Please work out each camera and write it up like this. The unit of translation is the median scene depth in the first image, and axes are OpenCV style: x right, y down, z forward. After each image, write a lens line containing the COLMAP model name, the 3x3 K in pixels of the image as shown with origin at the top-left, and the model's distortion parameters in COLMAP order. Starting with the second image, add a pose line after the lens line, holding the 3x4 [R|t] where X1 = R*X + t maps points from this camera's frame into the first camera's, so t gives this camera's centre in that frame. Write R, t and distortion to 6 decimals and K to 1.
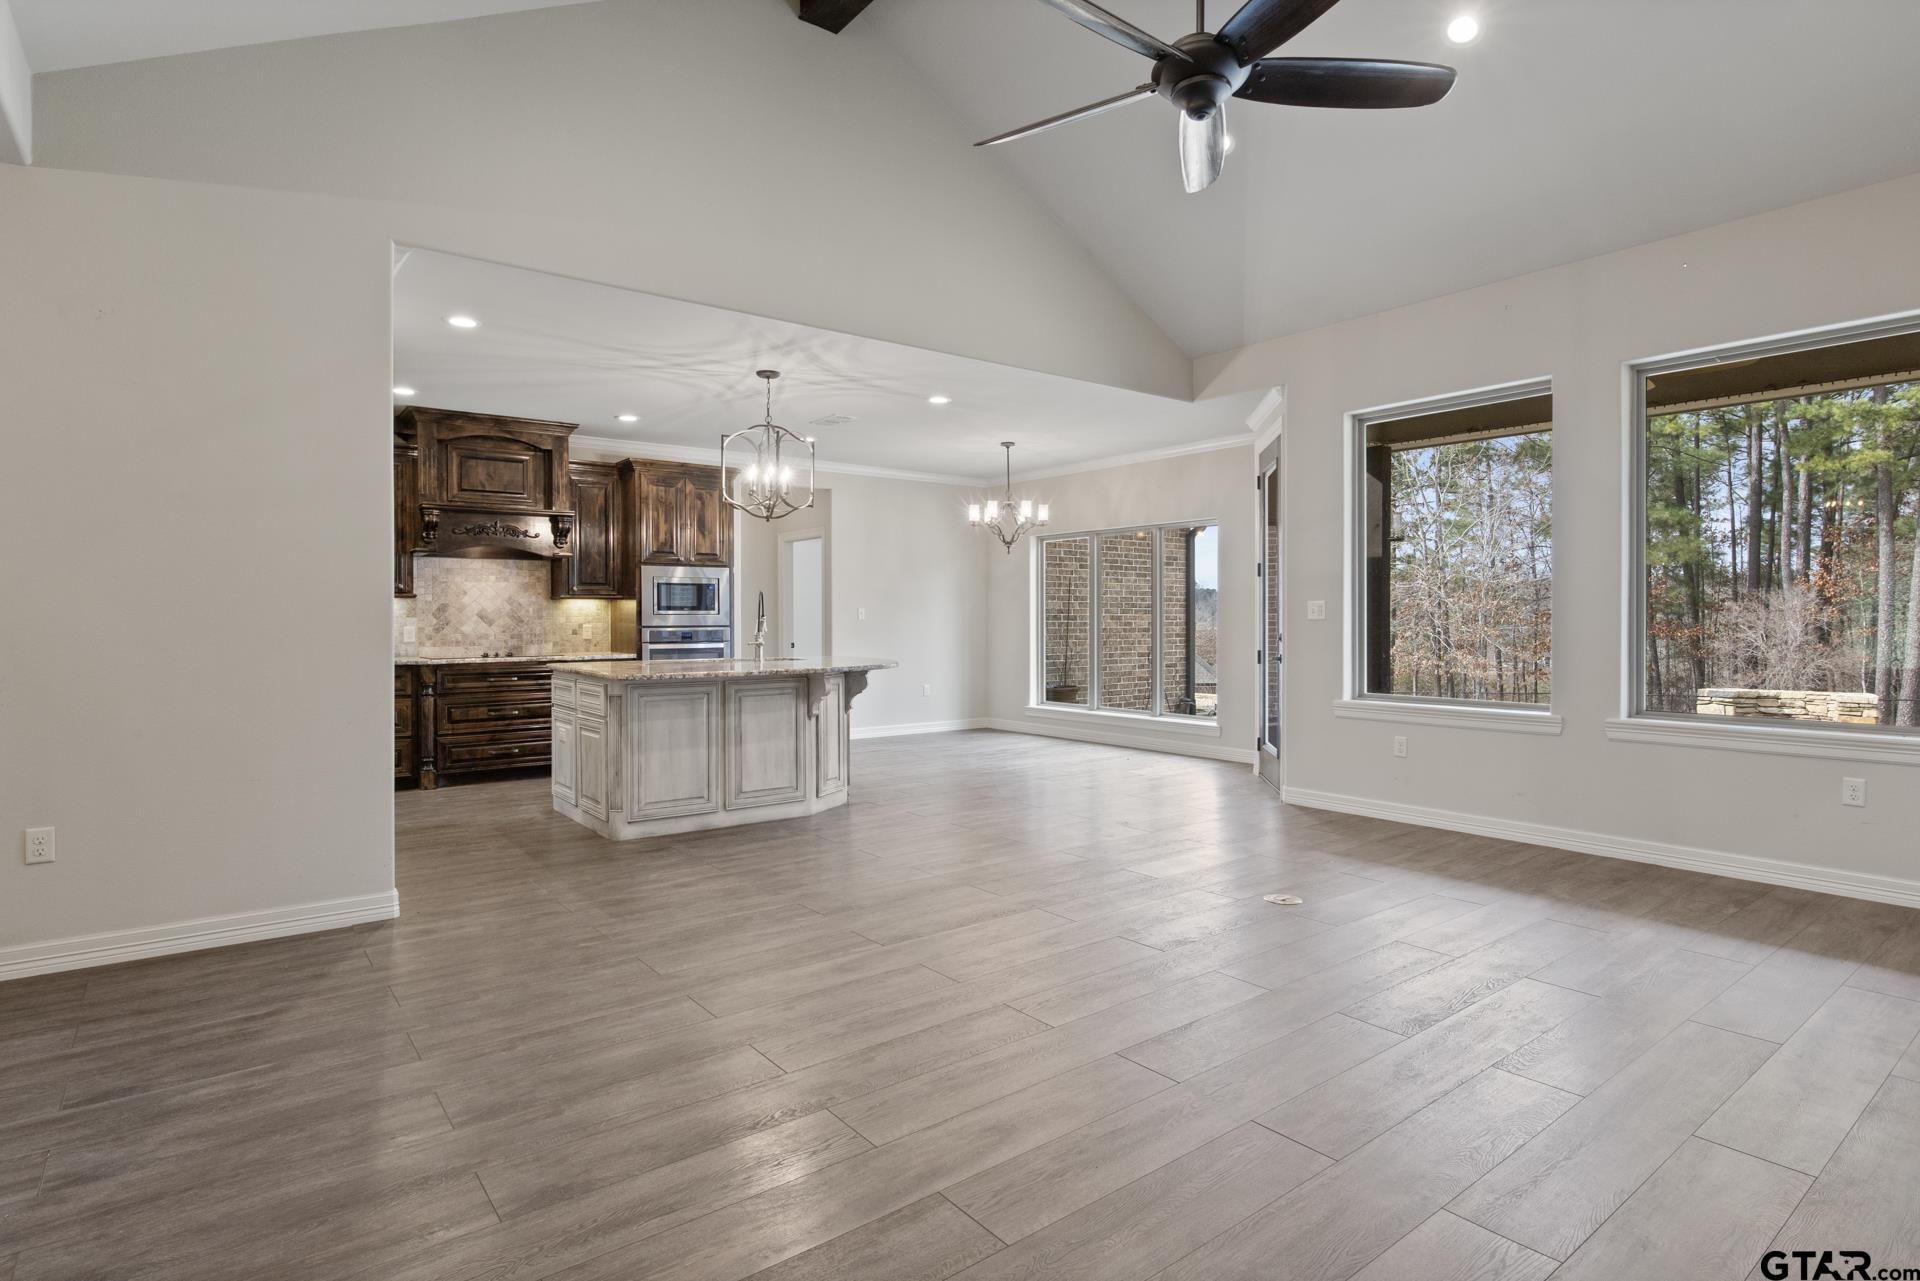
lens RADIAL K [[983.8, 0, 959.2], [0, 983.8, 628.2], [0, 0, 1]] dist [-0.009580, 0.000670]
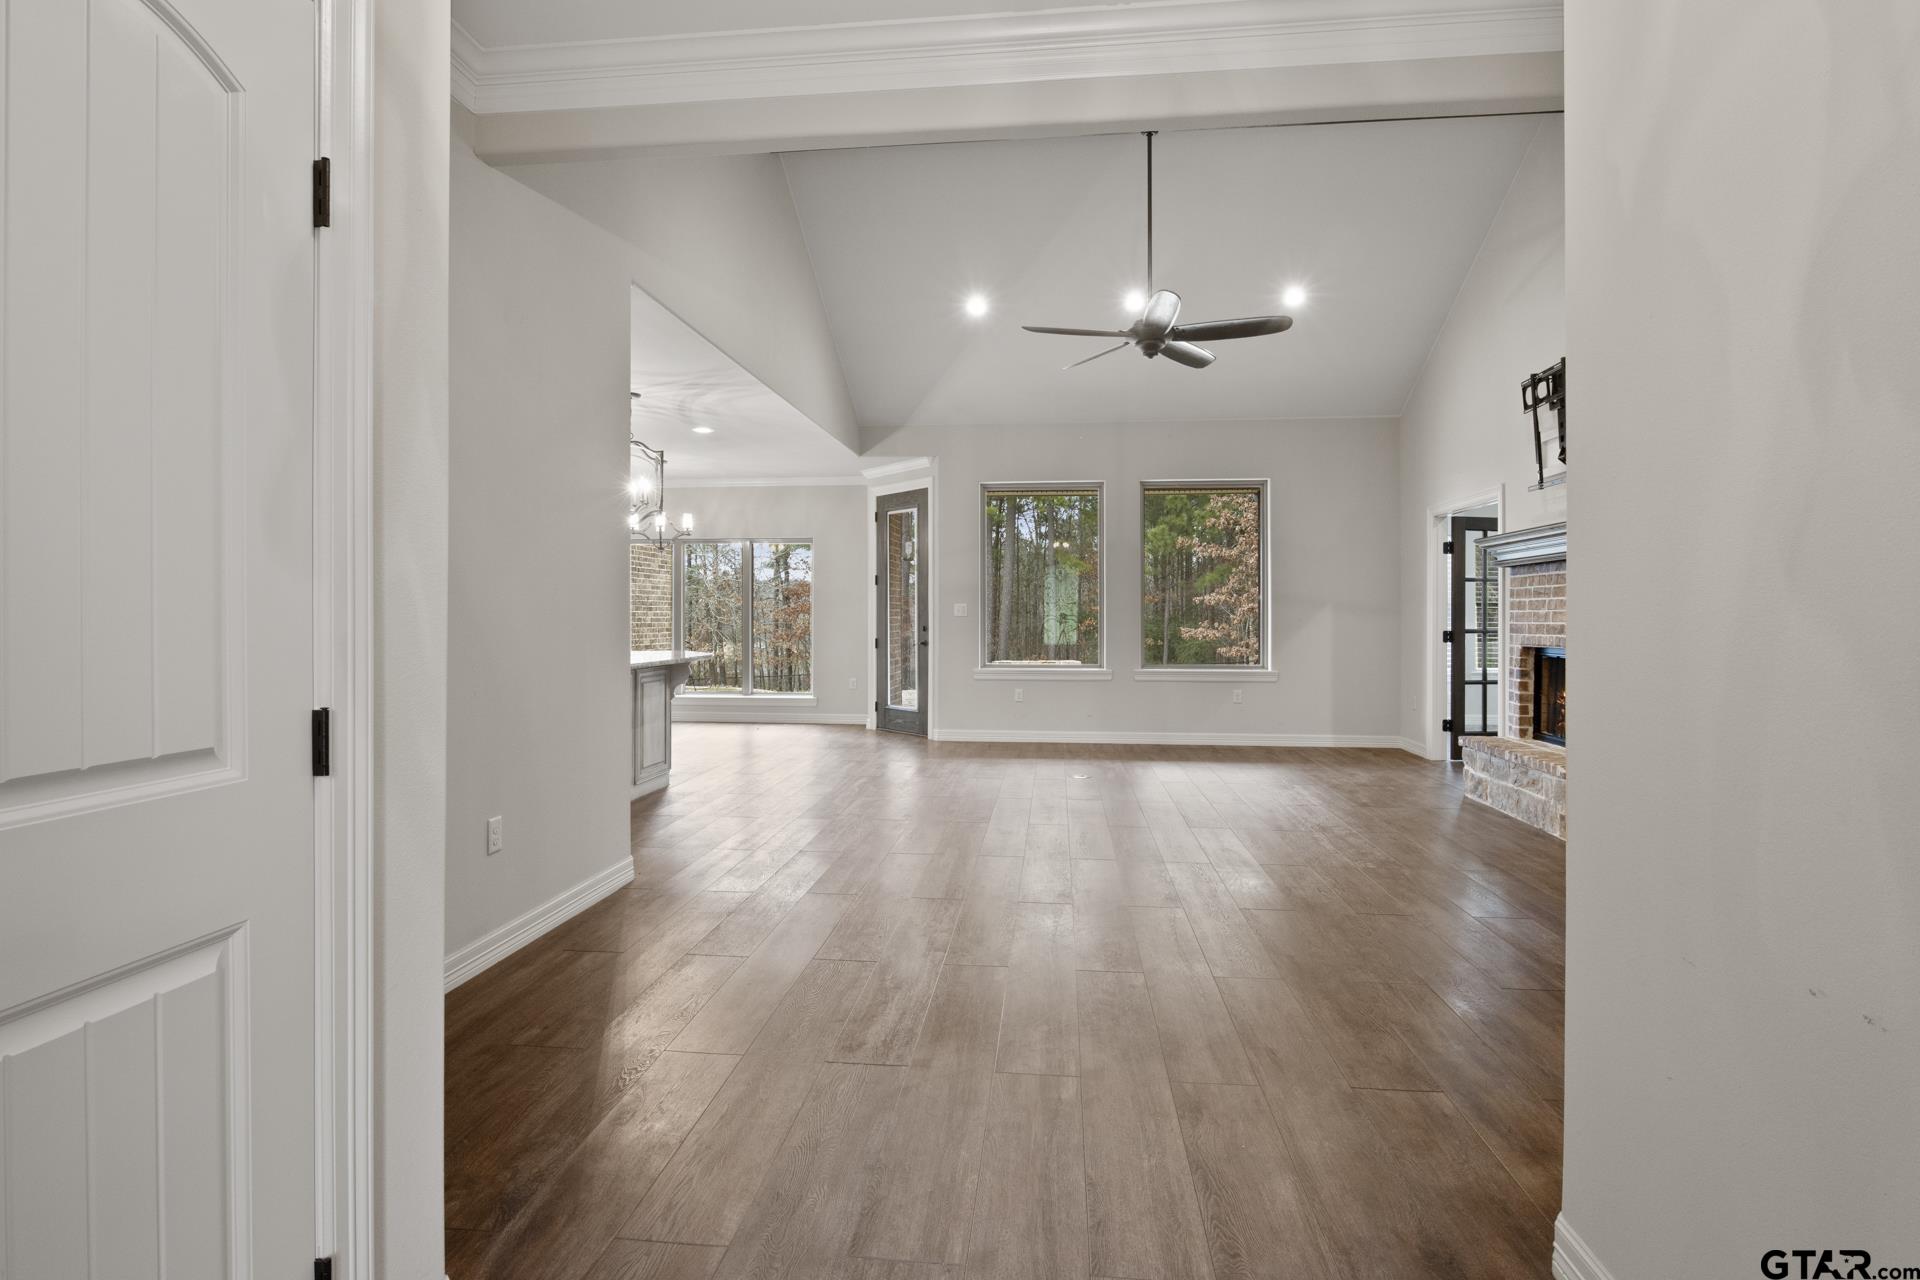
lens RADIAL K [[963.0, 0, 944.5], [0, 963.0, 614.7], [0, 0, 1]] dist [-0.010214, 0.000944]
pose [[0.705313, 0.004058, 0.708885, -0.609825], [0.003283, 0.999954, -0.008990, 0.001409], [-0.708889, 0.008668, 0.705267, -0.018629]]
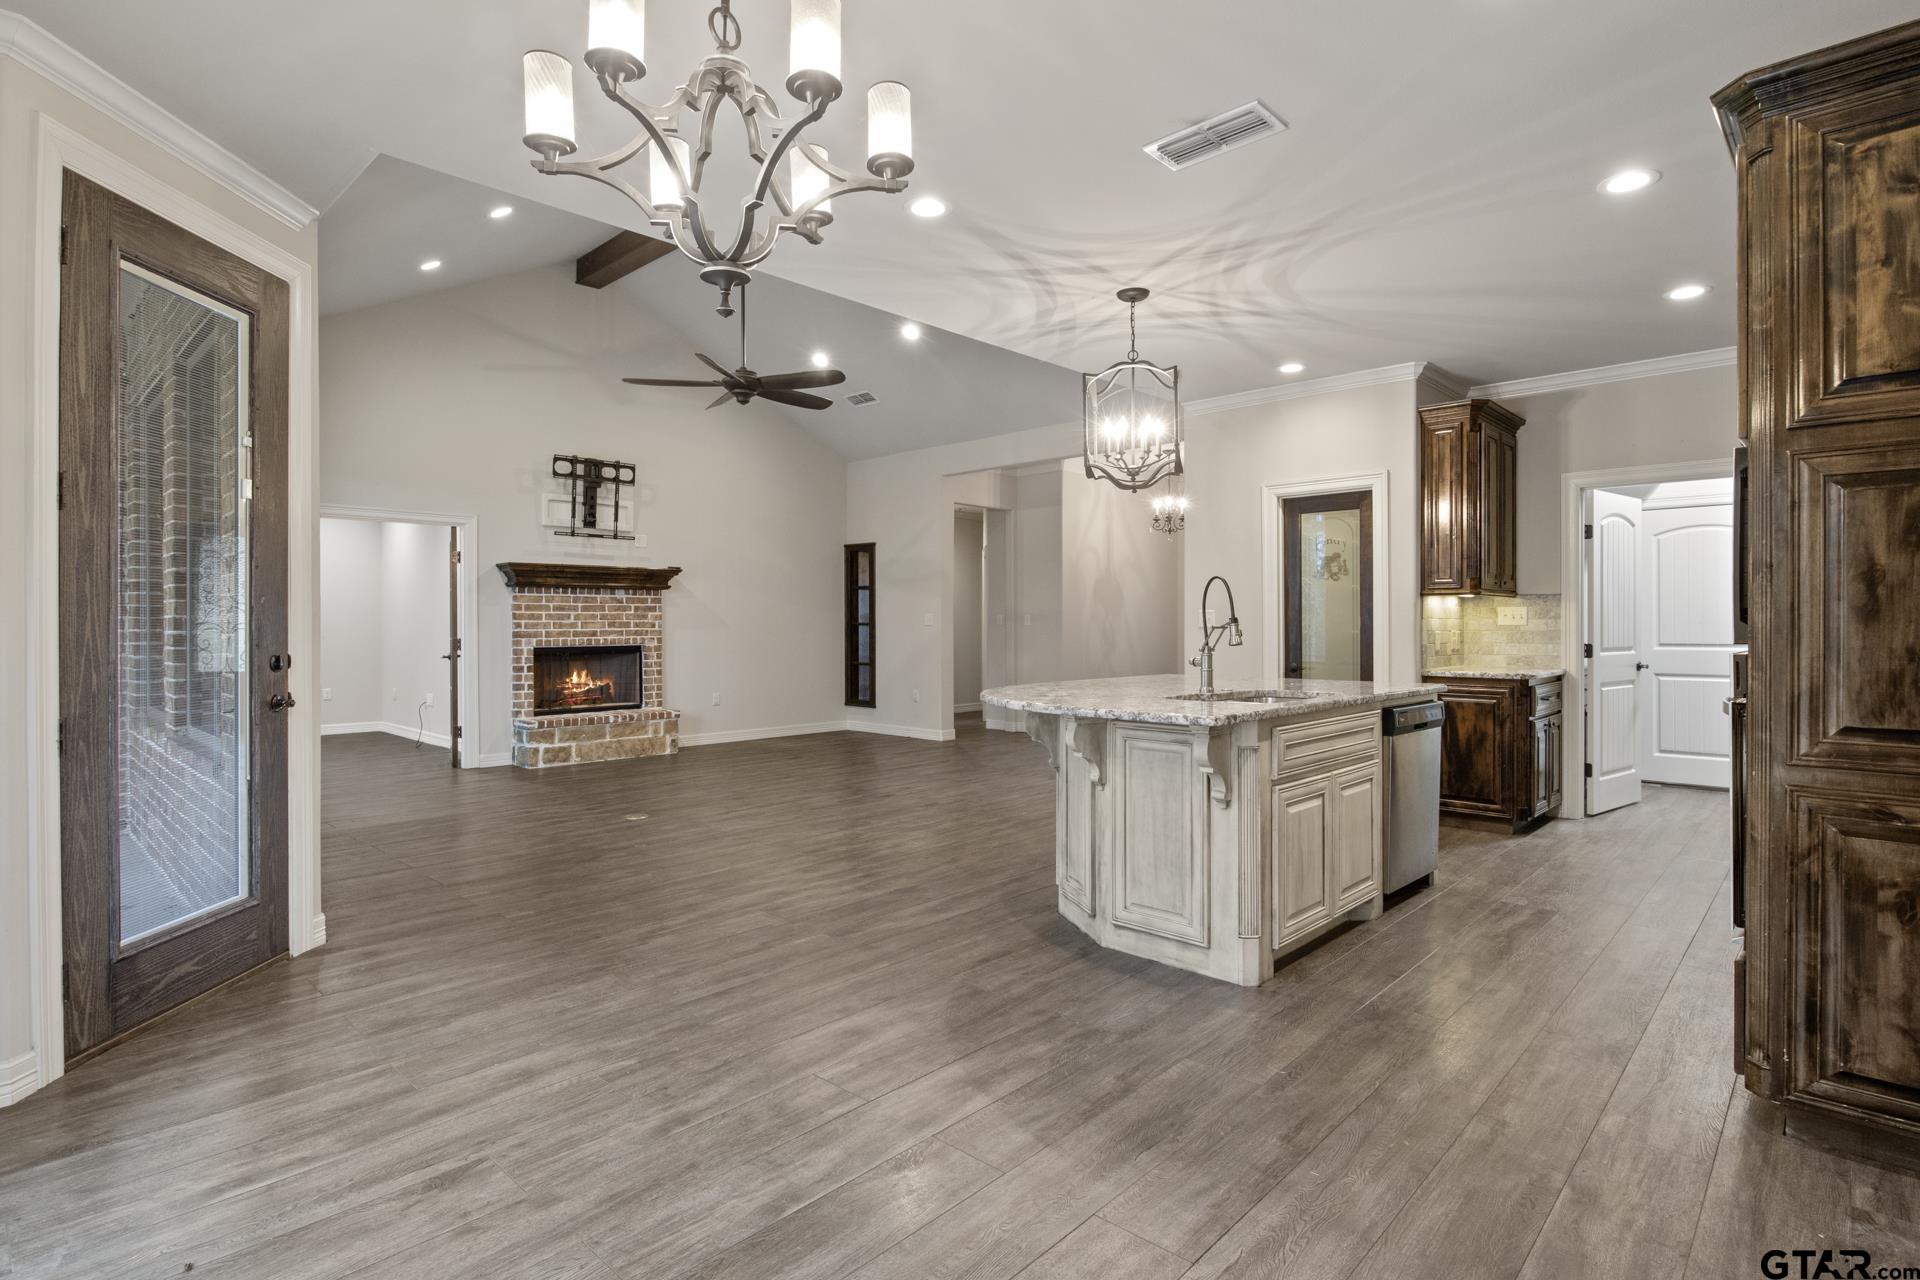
lens RADIAL K [[963.0, 0, 966.9], [0, 963.0, 626.6], [0, 0, 1]] dist [-0.010214, 0.000944]
pose [[-0.988220, 0.004447, -0.152976, 0.035733], [0.002587, 0.999920, 0.012355, -0.014410], [0.153018, 0.011814, -0.988153, 1.449115]]
